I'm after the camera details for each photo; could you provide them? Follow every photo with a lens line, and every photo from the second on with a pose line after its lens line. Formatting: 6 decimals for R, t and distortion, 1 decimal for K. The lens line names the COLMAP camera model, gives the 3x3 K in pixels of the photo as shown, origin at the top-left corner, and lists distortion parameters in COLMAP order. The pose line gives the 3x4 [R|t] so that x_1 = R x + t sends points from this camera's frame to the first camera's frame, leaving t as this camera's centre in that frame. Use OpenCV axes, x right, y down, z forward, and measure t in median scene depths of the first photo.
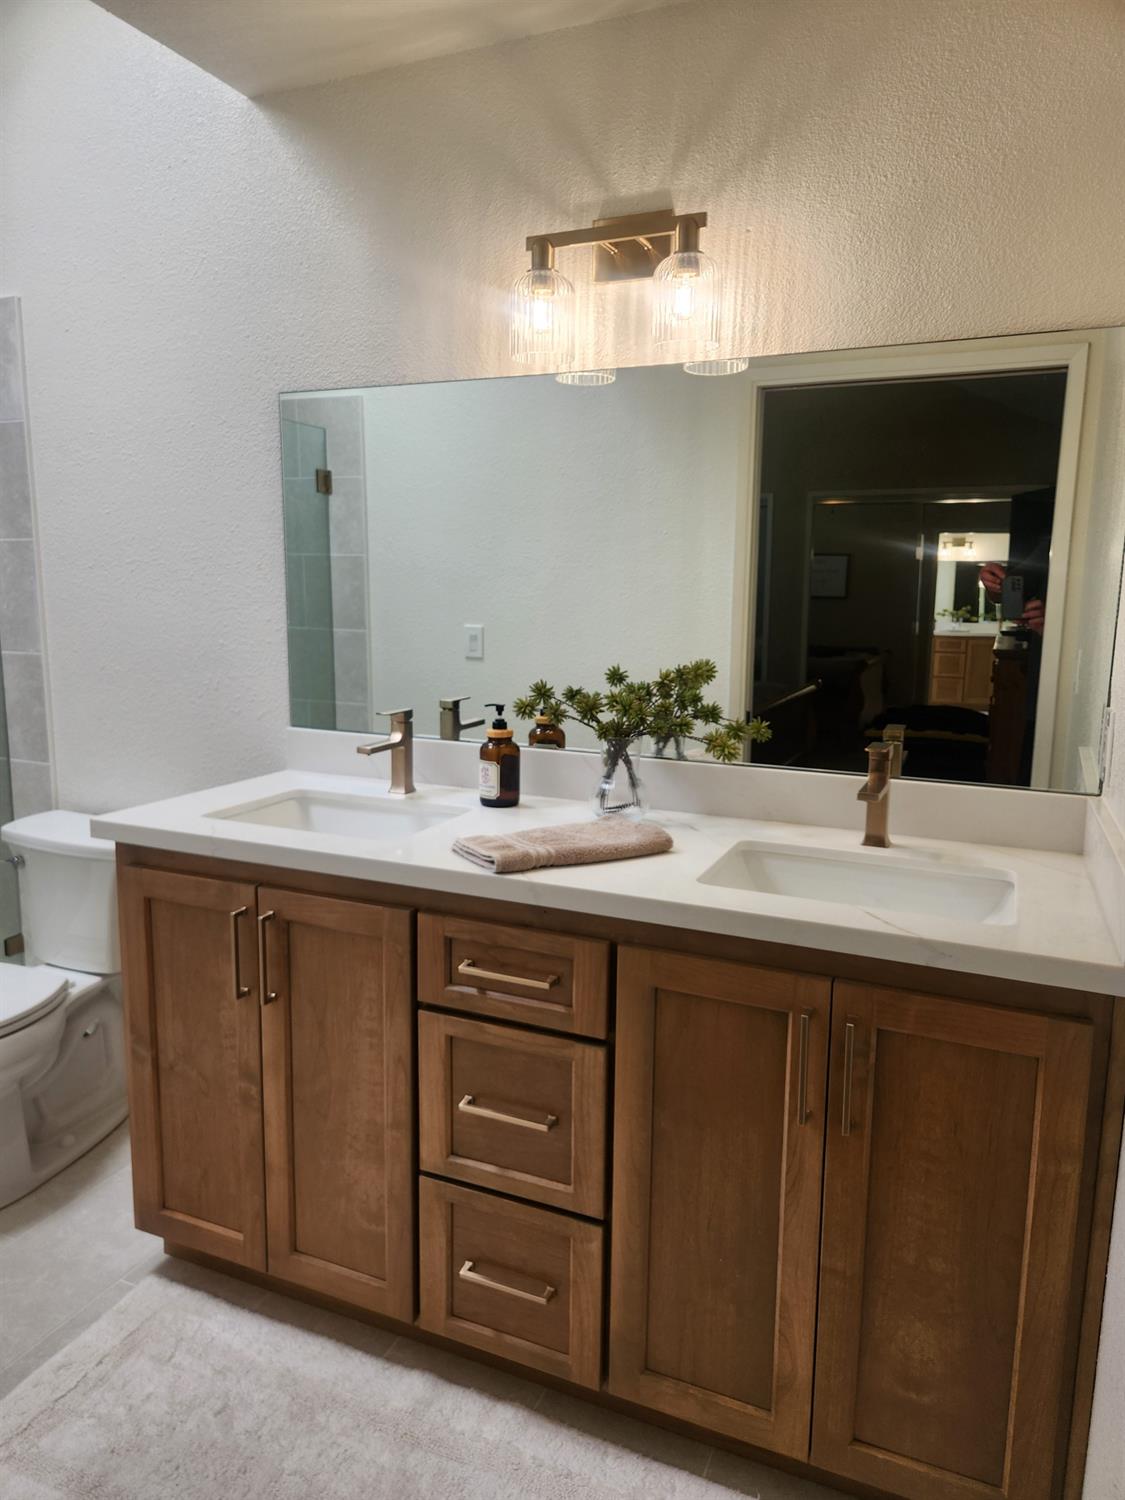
lens RADIAL K [[1028.5, 0, 567.7], [0, 1028.5, 752.0], [0, 0, 1]] dist [0.070166, -0.053240]
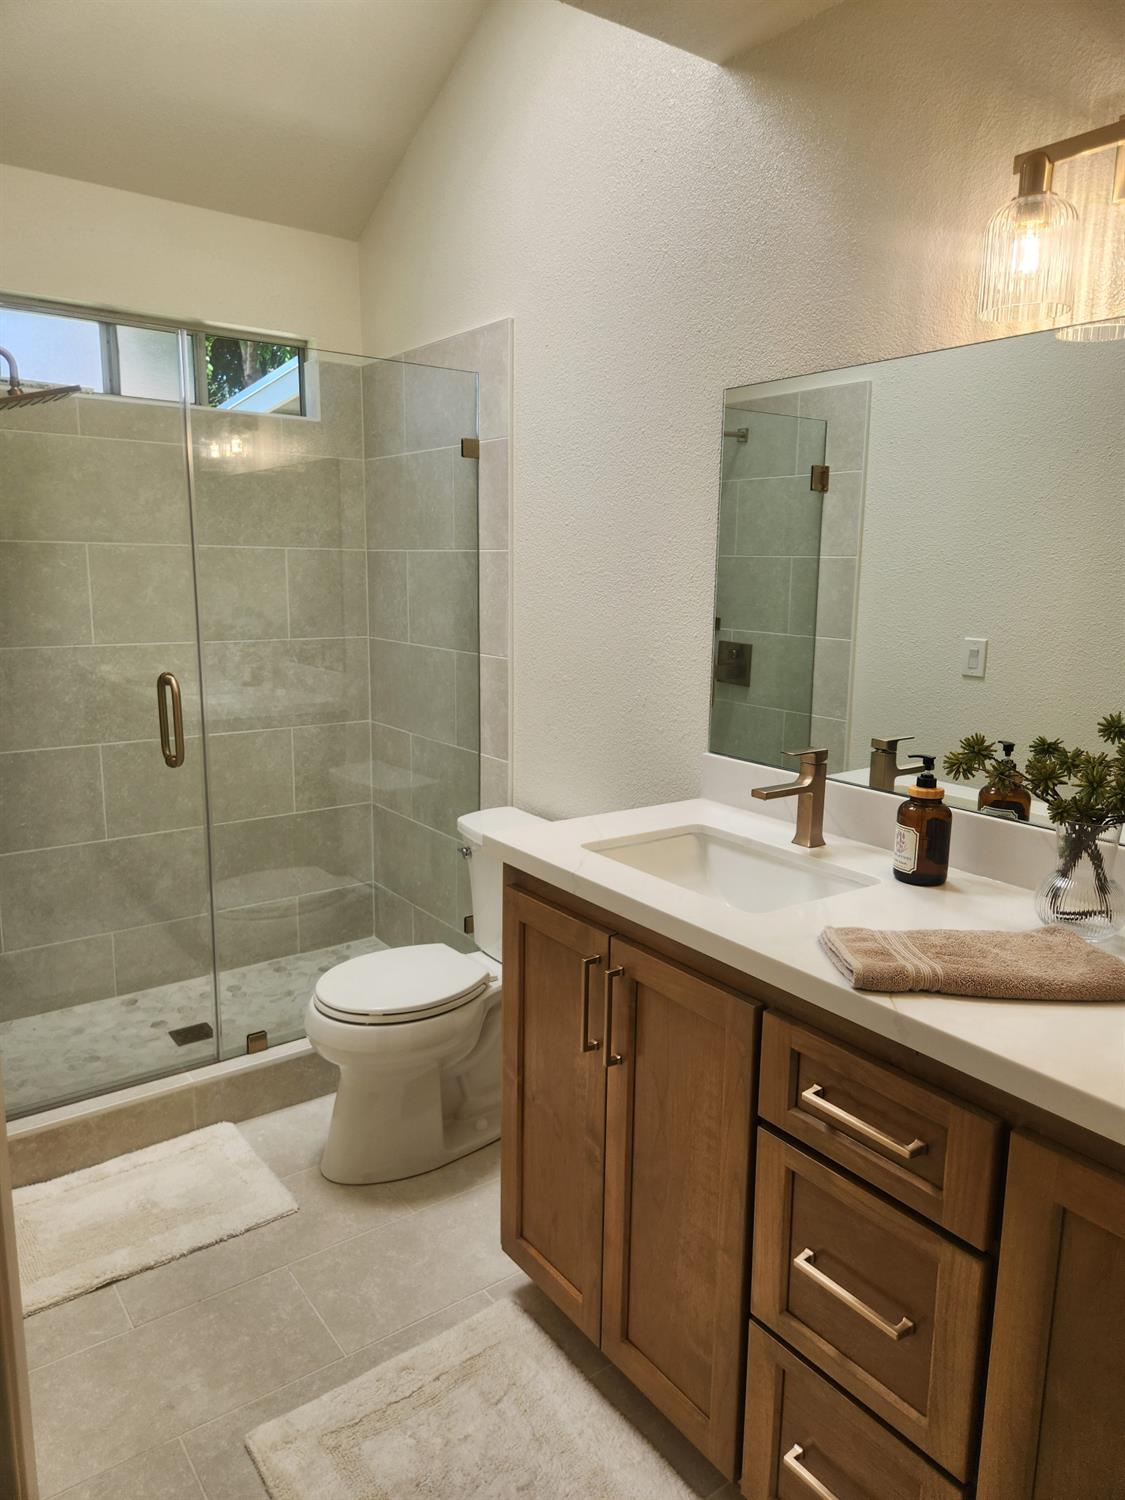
lens RADIAL K [[1028.5, 0, 554.9], [0, 1028.5, 751.9], [0, 0, 1]] dist [0.070166, -0.053240]
pose [[0.865378, 0.093568, -0.492306, 0.083808], [-0.090088, 0.995456, 0.030840, -0.051763], [0.492955, 0.017663, 0.869875, 0.167666]]
